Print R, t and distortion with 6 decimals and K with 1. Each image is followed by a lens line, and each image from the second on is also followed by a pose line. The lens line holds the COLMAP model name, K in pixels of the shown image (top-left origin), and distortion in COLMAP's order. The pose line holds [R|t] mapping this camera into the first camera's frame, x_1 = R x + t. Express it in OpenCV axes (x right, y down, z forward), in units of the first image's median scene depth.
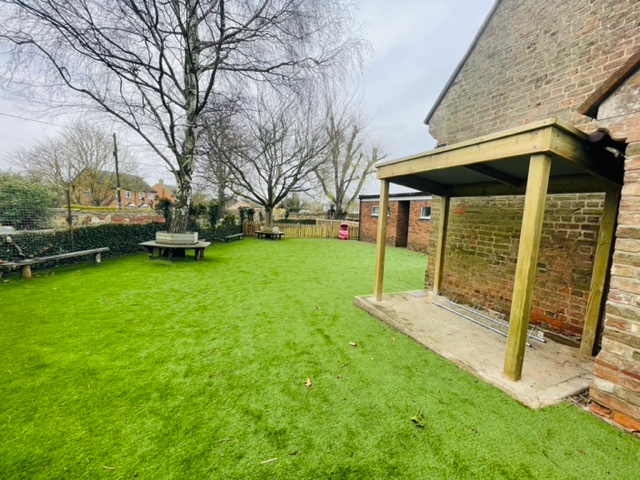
lens RADIAL K [[255.4, 0, 320.0], [0, 255.4, 240.0], [0, 0, 1]] dist [-0.000764, -0.000160]
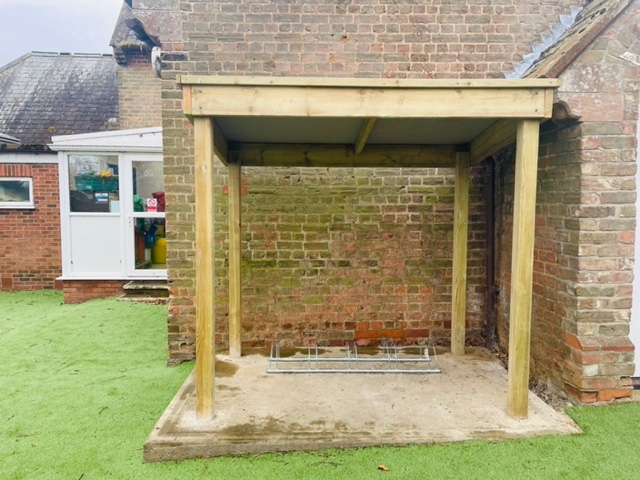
lens RADIAL K [[480.6, 0, 317.8], [0, 480.6, 234.0], [0, 0, 1]] dist [0.048522, -0.010905]
pose [[0.343624, -0.105113, 0.933206, -0.500837], [0.116864, 0.990778, 0.068566, -0.104437], [-0.931808, 0.085497, 0.352739, 0.693920]]
